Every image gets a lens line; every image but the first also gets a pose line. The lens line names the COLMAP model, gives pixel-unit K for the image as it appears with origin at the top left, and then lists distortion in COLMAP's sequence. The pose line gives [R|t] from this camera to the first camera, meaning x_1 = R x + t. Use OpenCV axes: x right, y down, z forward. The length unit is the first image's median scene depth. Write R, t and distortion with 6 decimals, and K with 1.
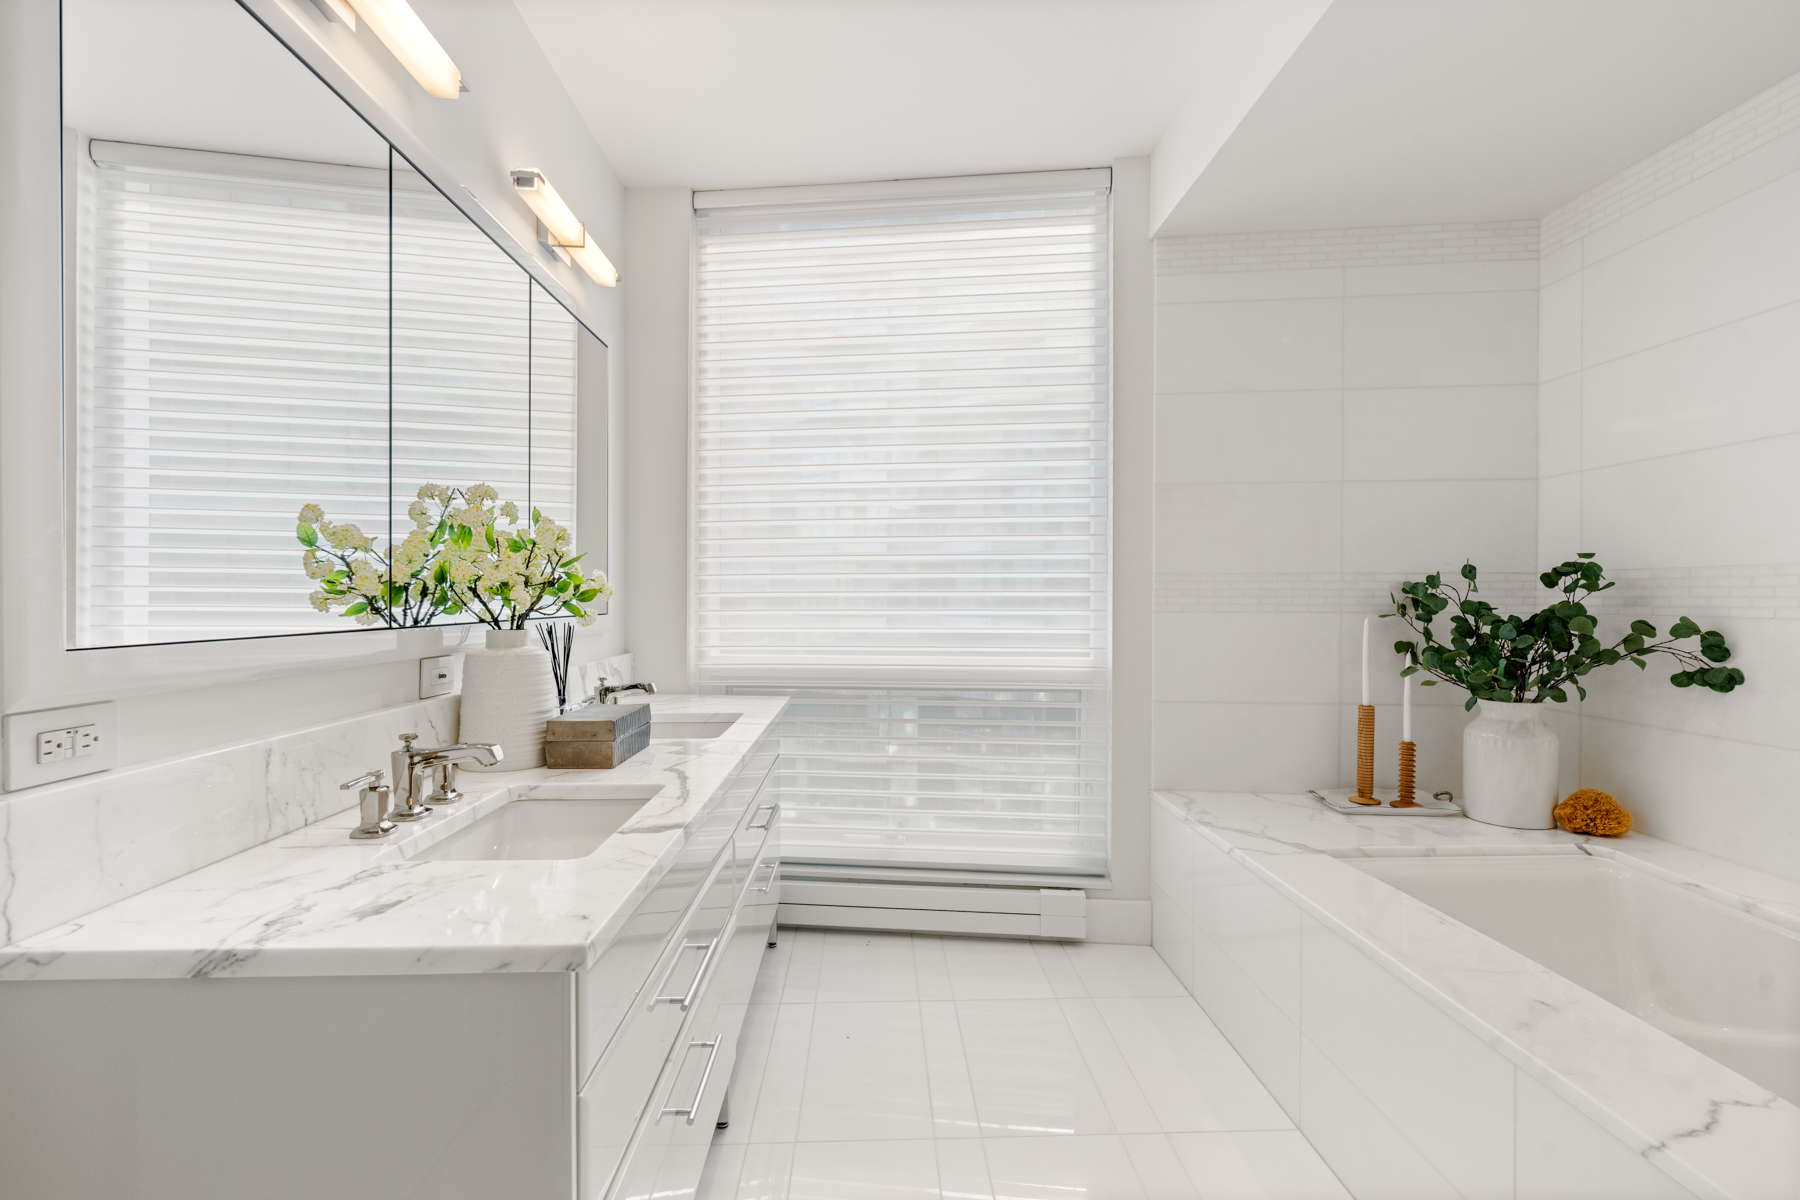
lens RADIAL K [[824.5, 0, 898.0], [0, 824.5, 598.2], [0, 0, 1]] dist [-0.000096, 0.000043]
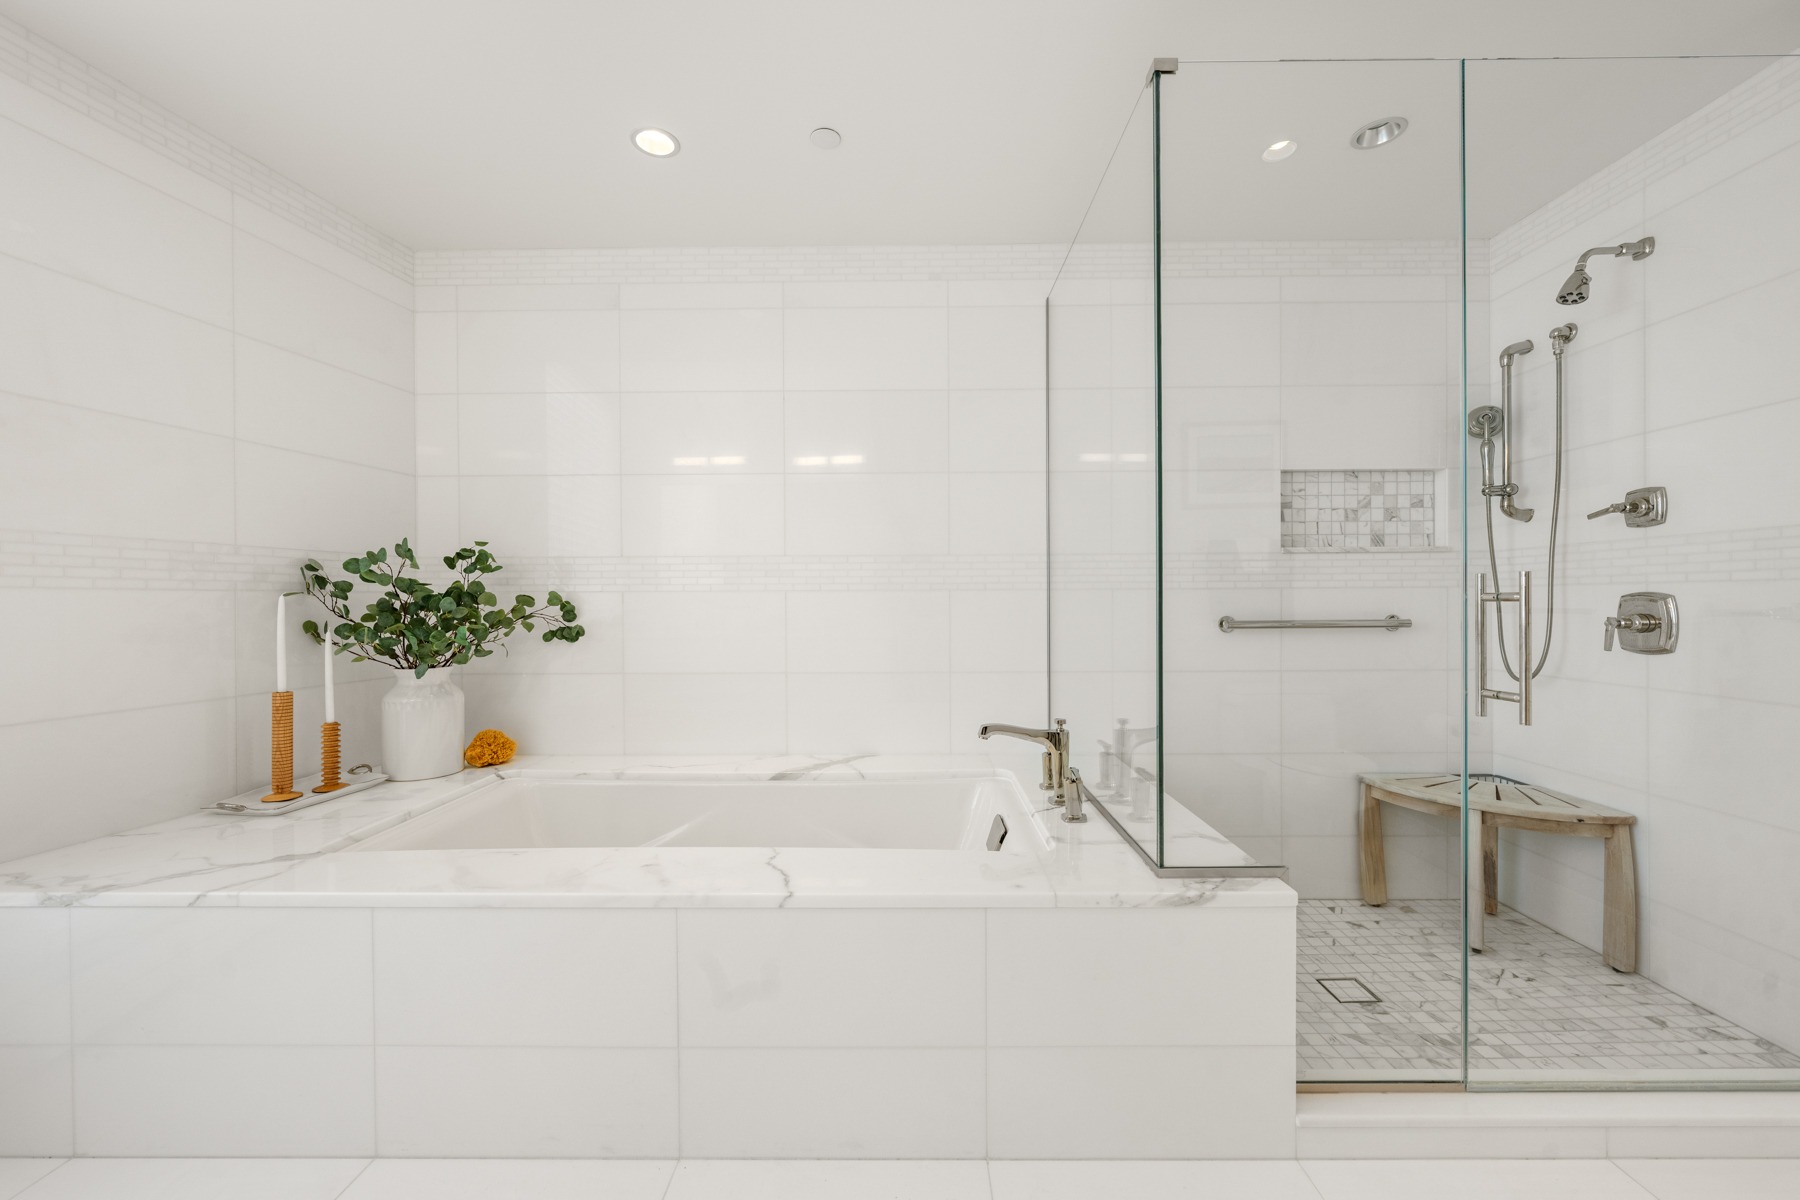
lens RADIAL K [[695.9, 0, 900.3], [0, 695.9, 602.9], [0, 0, 1]] dist [0.001566, 0.000553]
pose [[0.038020, -0.002241, 0.999274, -0.191032], [0.008113, 0.999965, 0.001934, 0.040022], [-0.999244, 0.008034, 0.038037, 0.320554]]
